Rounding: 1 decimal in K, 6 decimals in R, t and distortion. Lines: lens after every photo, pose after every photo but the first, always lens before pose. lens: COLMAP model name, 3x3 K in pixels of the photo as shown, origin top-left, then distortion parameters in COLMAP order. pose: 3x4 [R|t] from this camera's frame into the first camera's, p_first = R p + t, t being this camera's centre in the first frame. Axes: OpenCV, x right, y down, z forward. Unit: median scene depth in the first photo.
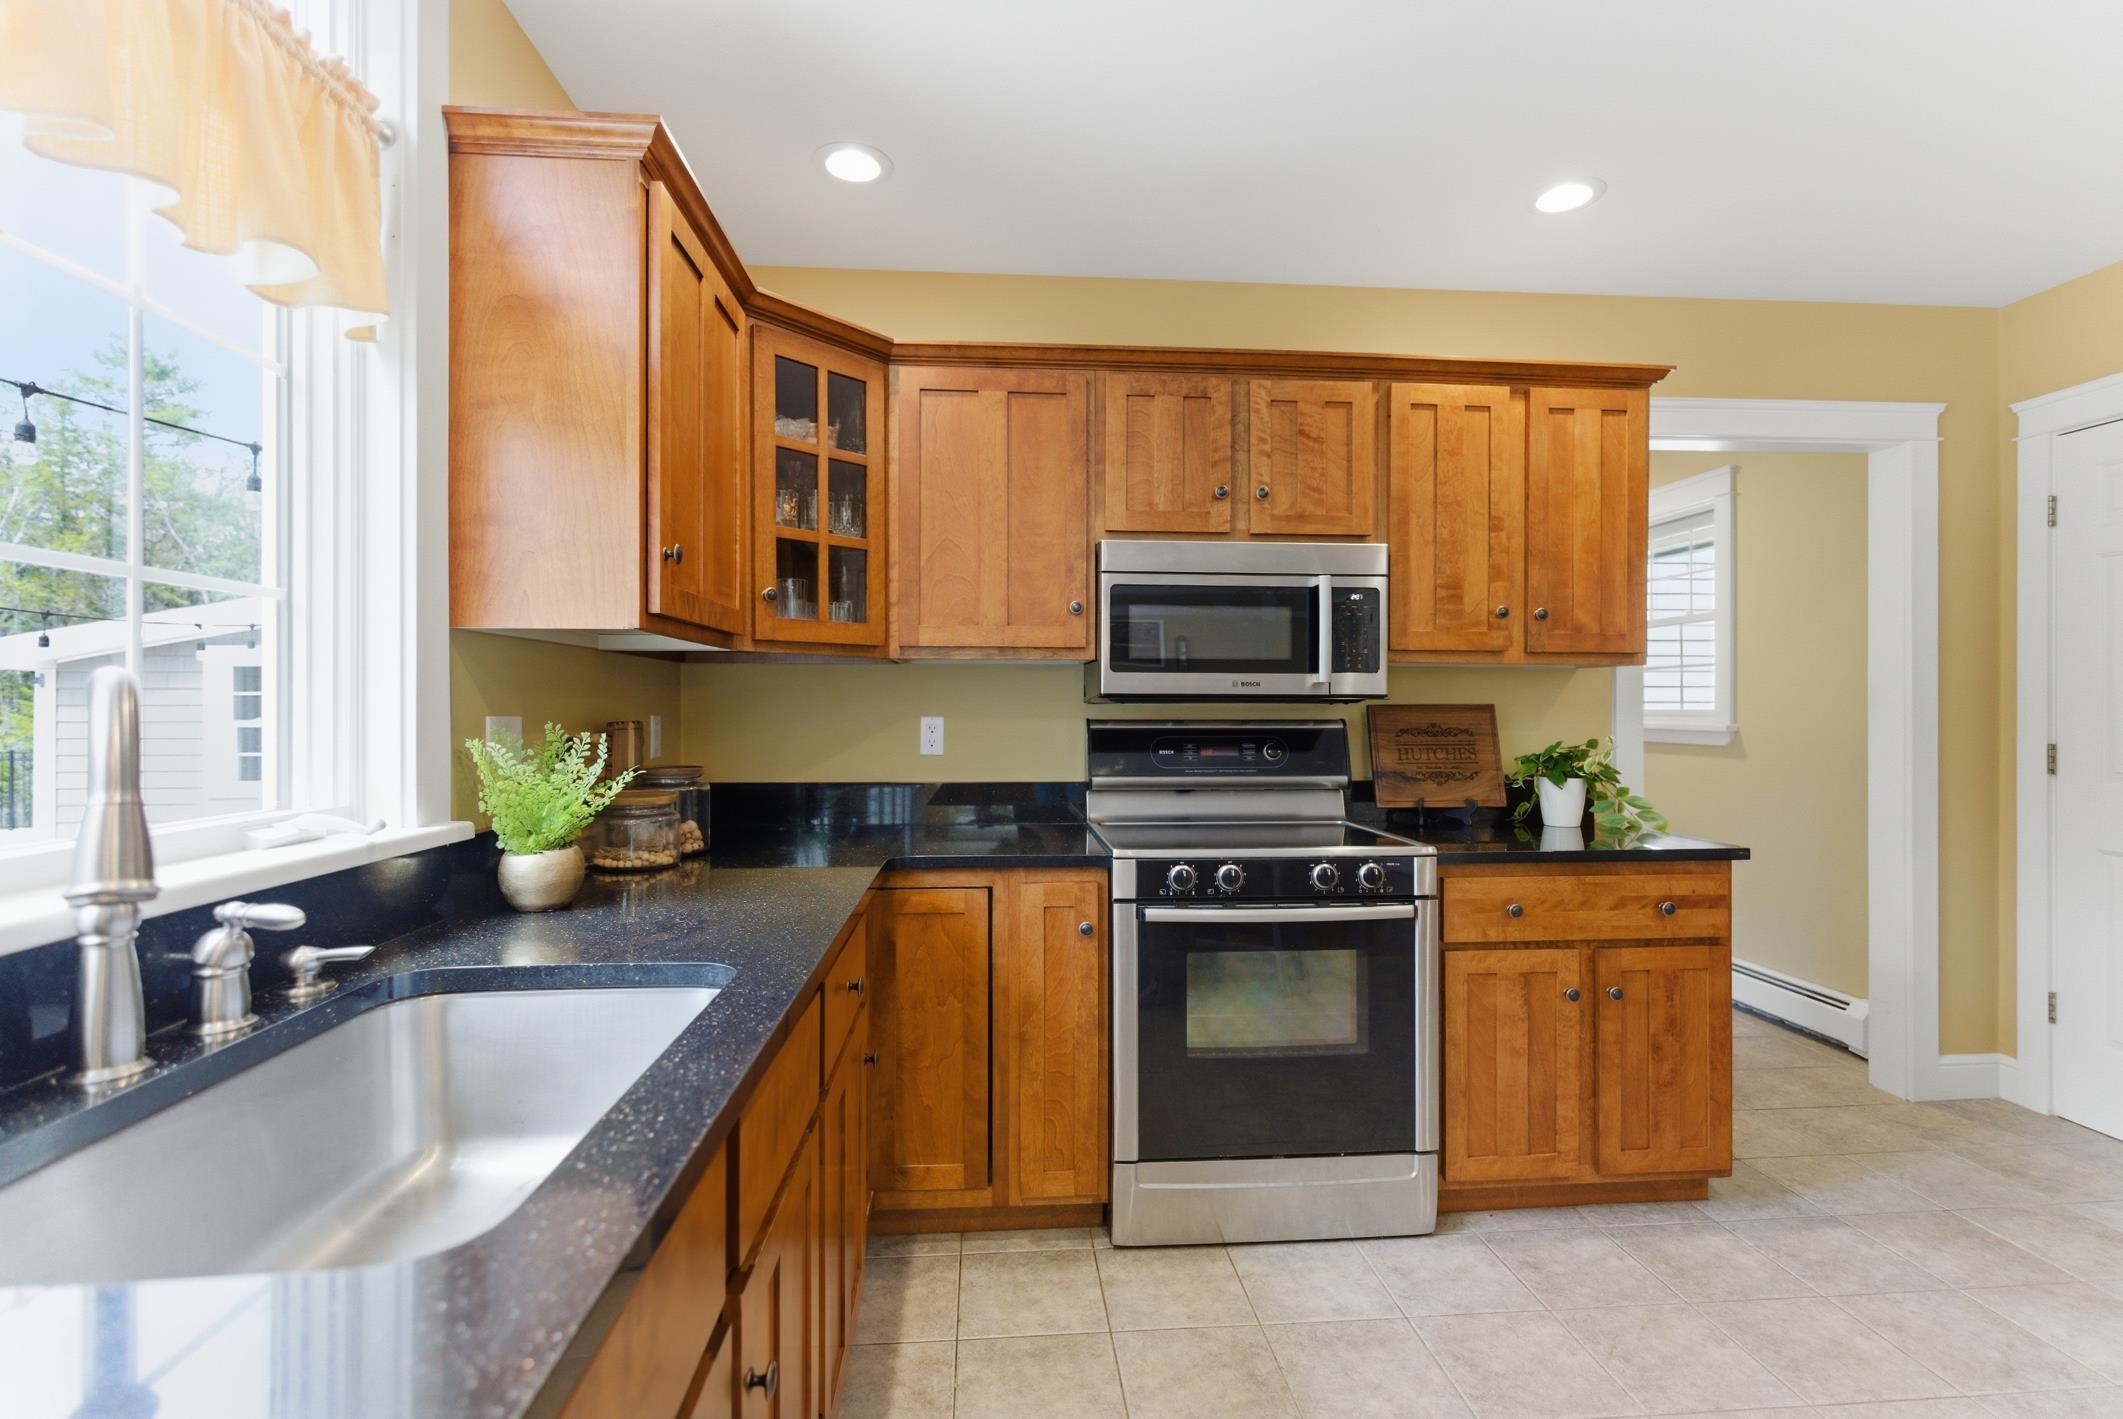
lens RADIAL K [[971.2, 0, 1058.1], [0, 971.2, 709.3], [0, 0, 1]] dist [-0.001731, 0.002321]
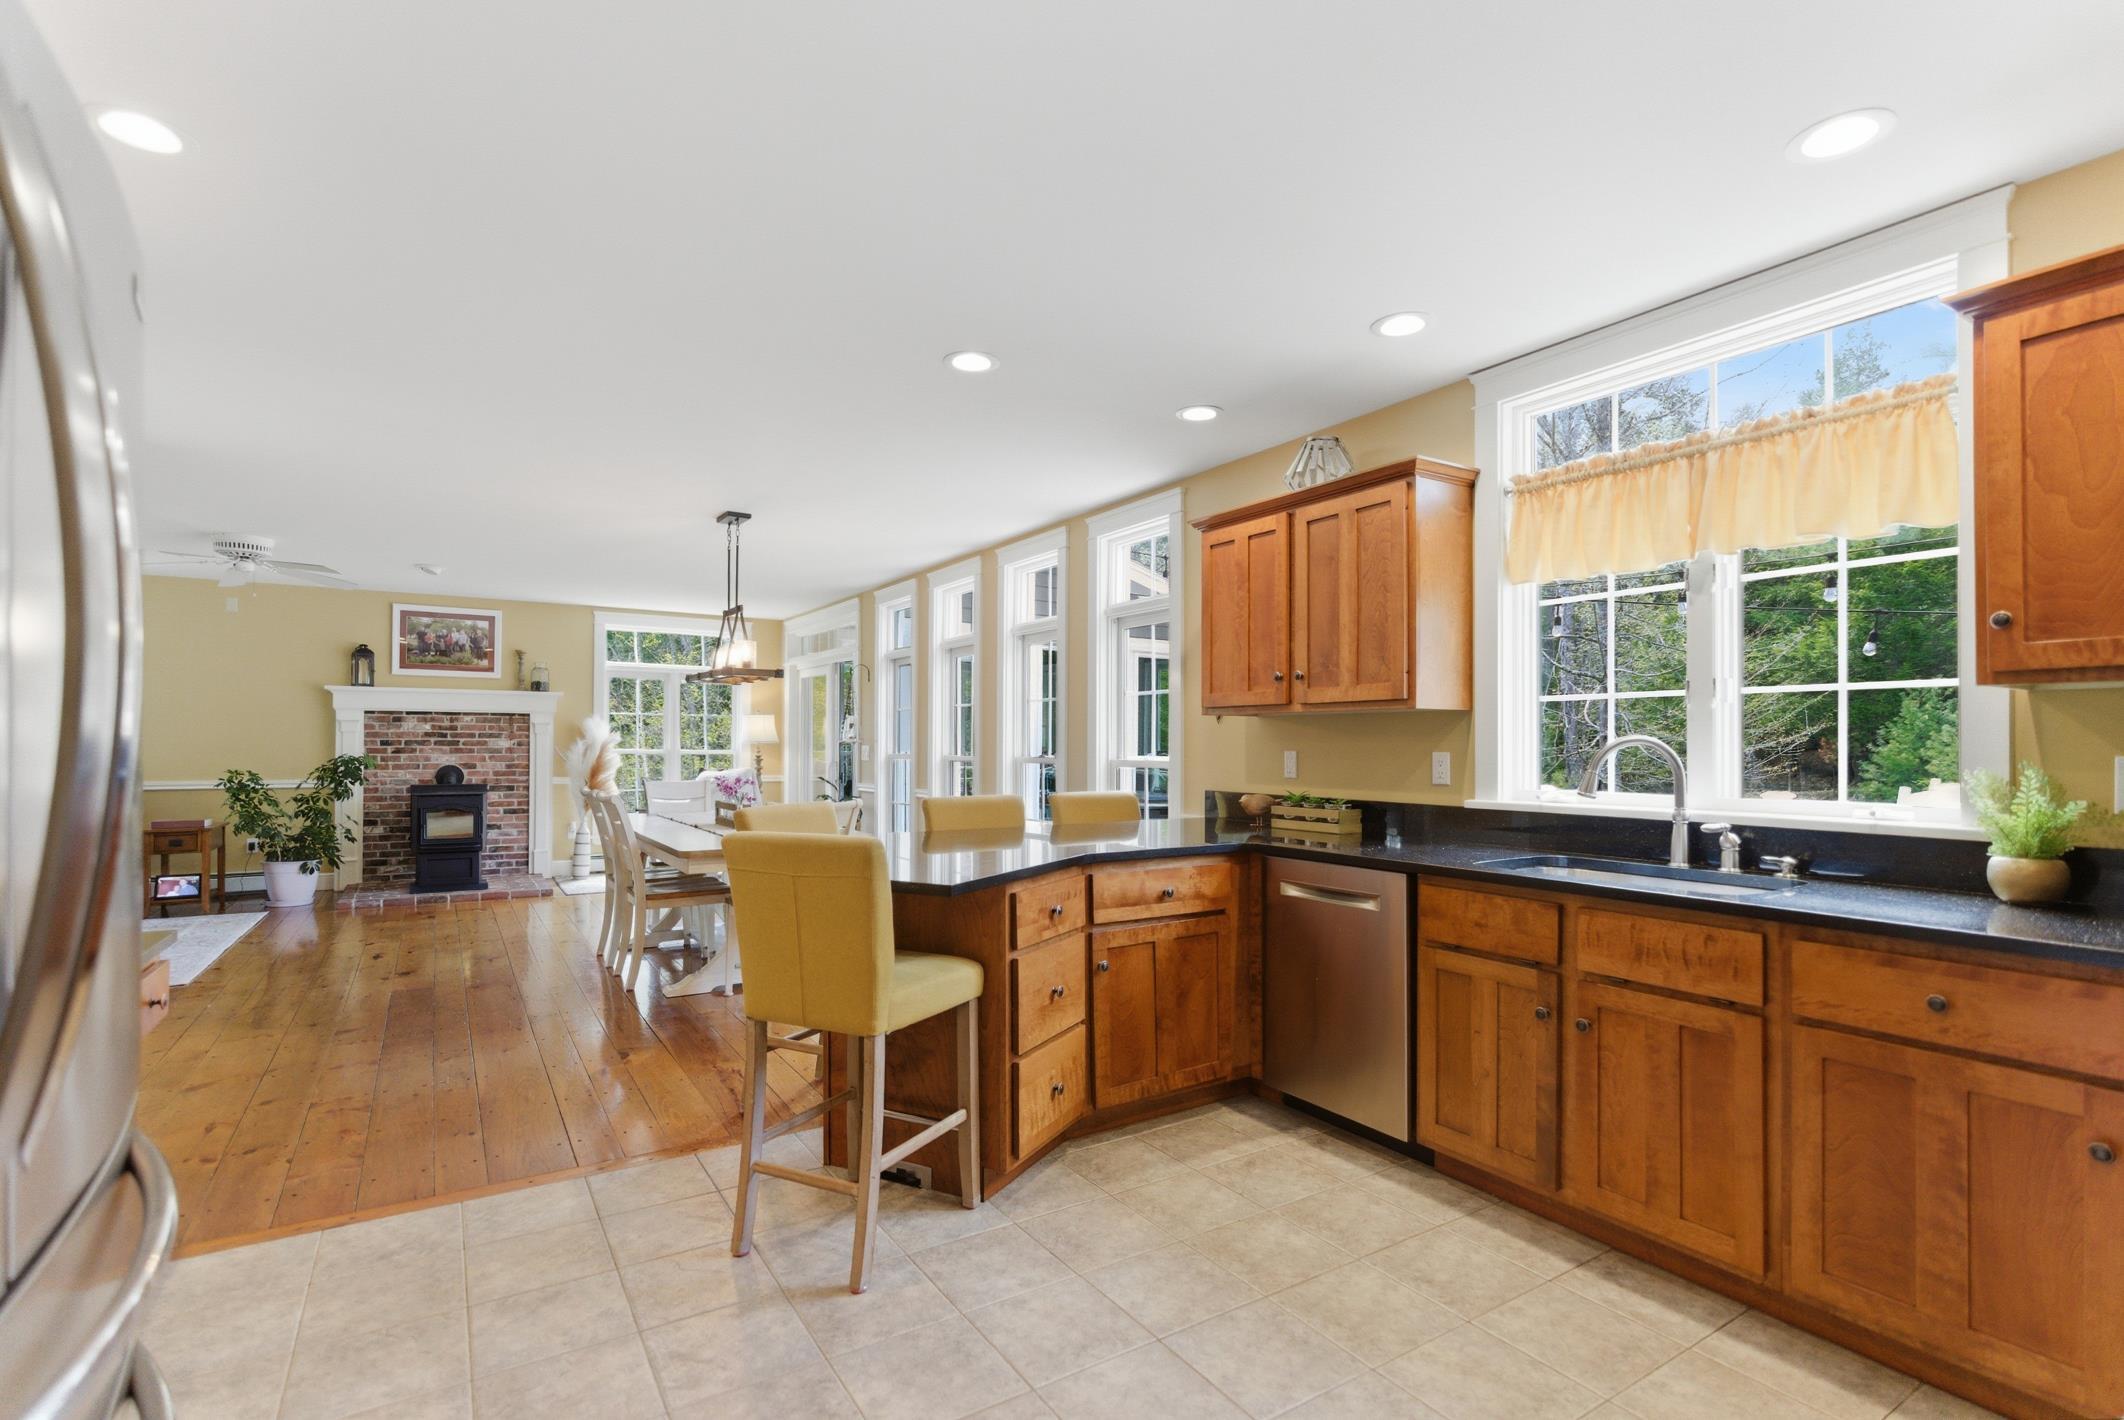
lens RADIAL K [[1000.2, 0, 1066.6], [0, 1000.2, 736.0], [0, 0, 1]] dist [-0.001708, 0.001387]
pose [[-0.880254, -0.008185, -0.474433, 0.834512], [-0.005039, 0.999956, -0.007903, -0.001393], [0.474477, -0.004566, -0.880256, 1.070732]]
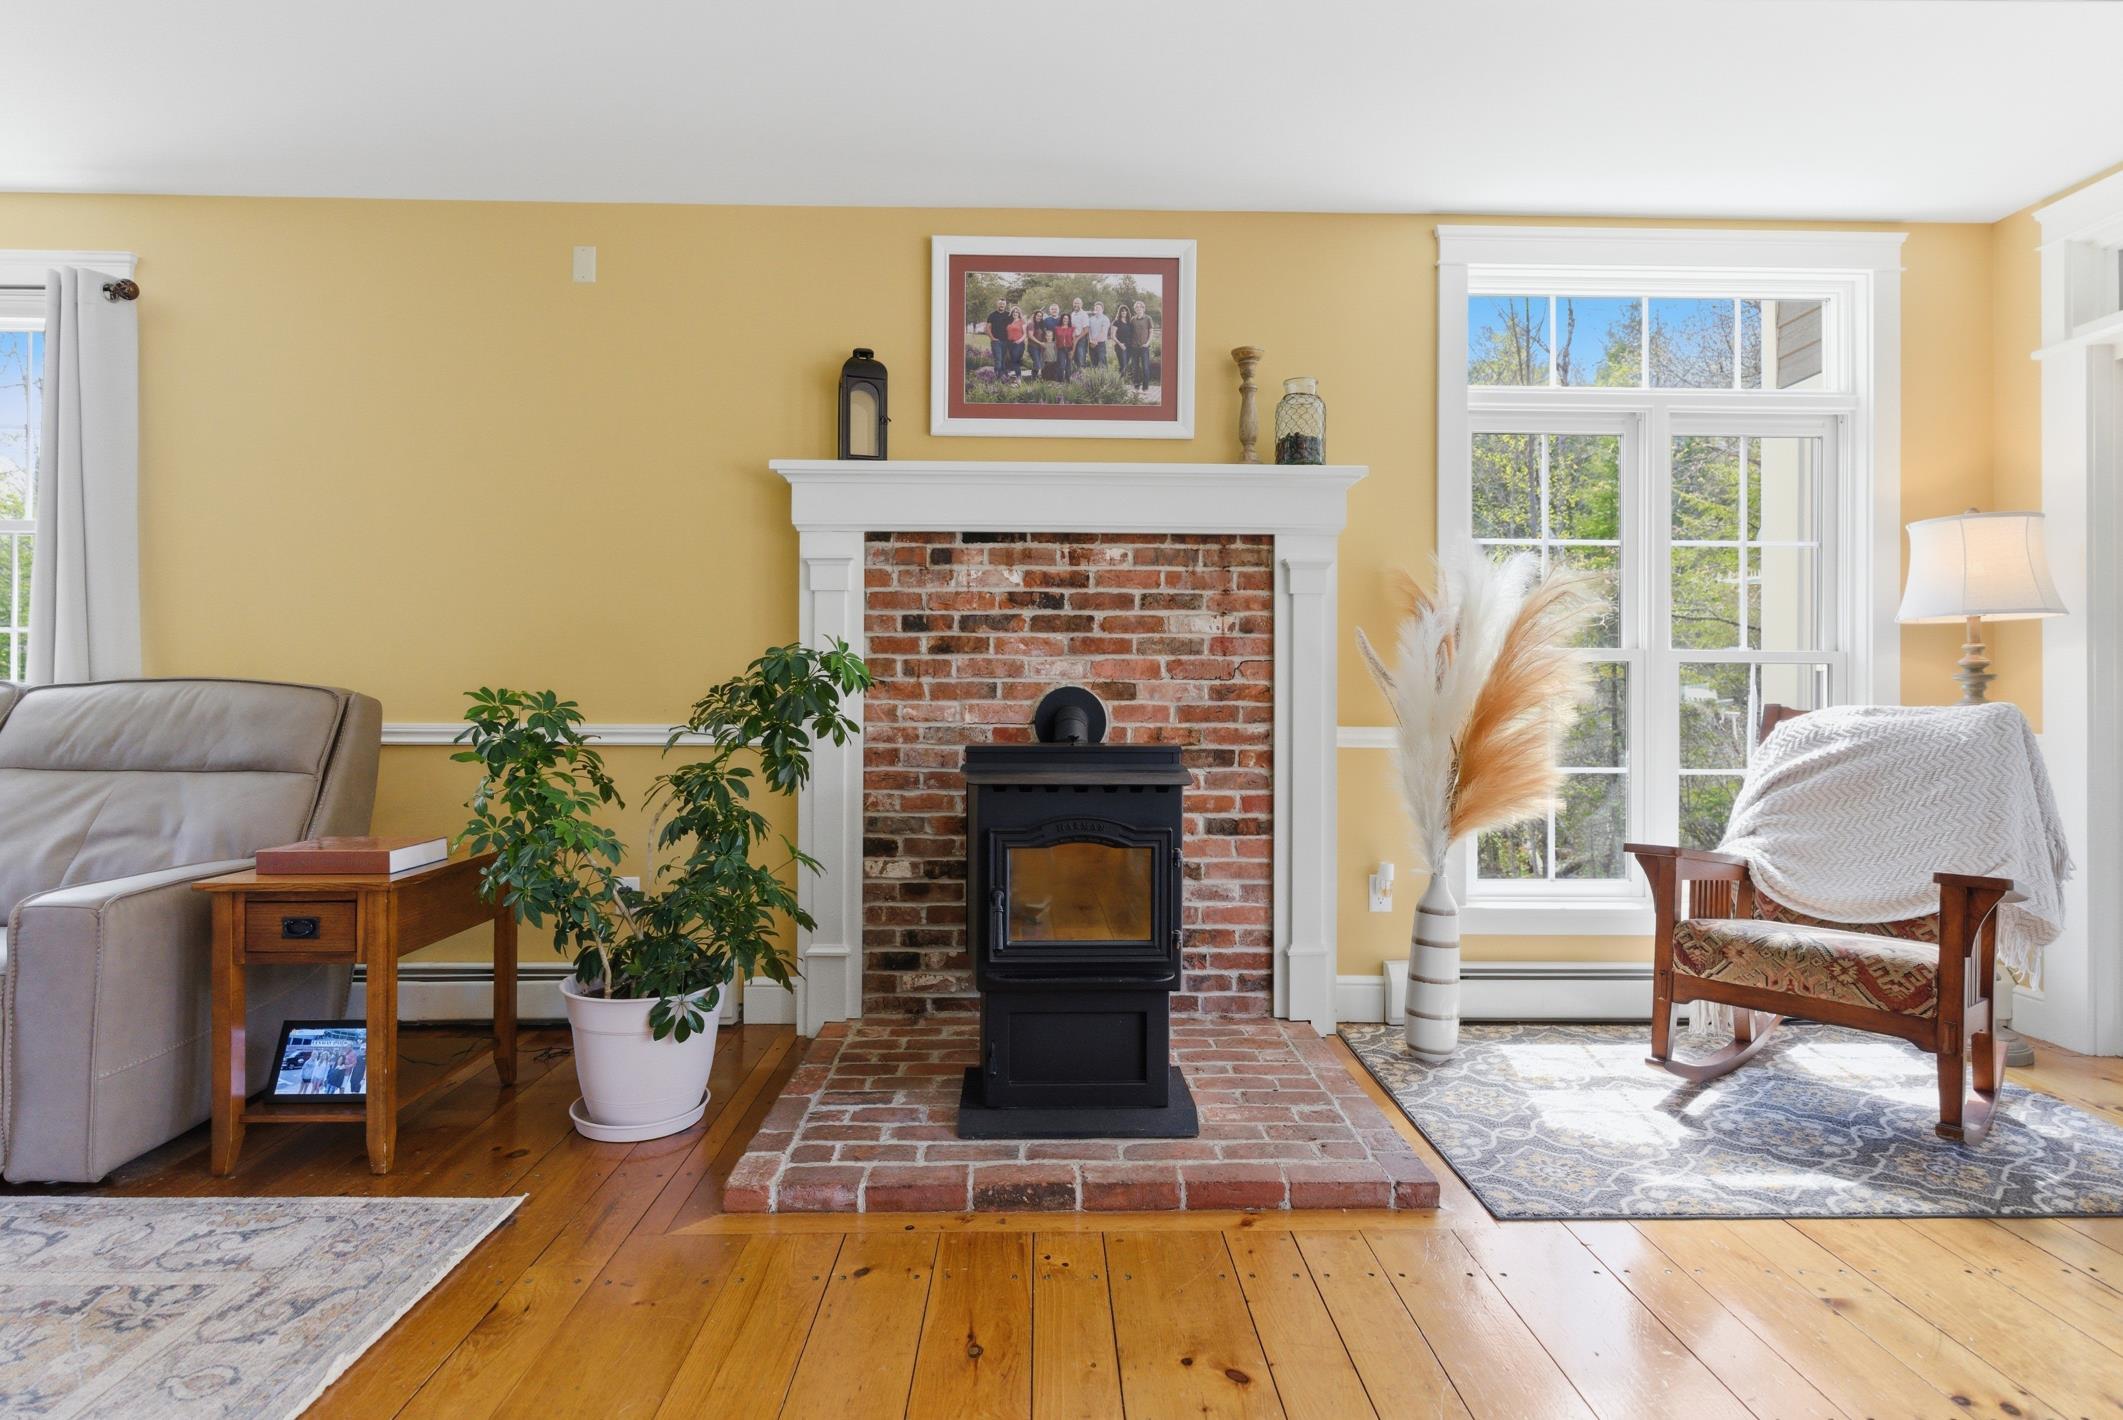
lens RADIAL K [[1121.7, 0, 1069.4], [0, 1121.7, 688.2], [0, 0, 1]] dist [0.003294, 0.002968]
pose [[-0.999169, -0.004311, 0.040523, 1.026878], [-0.004391, 0.999989, -0.001893, 0.090851], [-0.040515, -0.002069, -0.999177, -1.791846]]
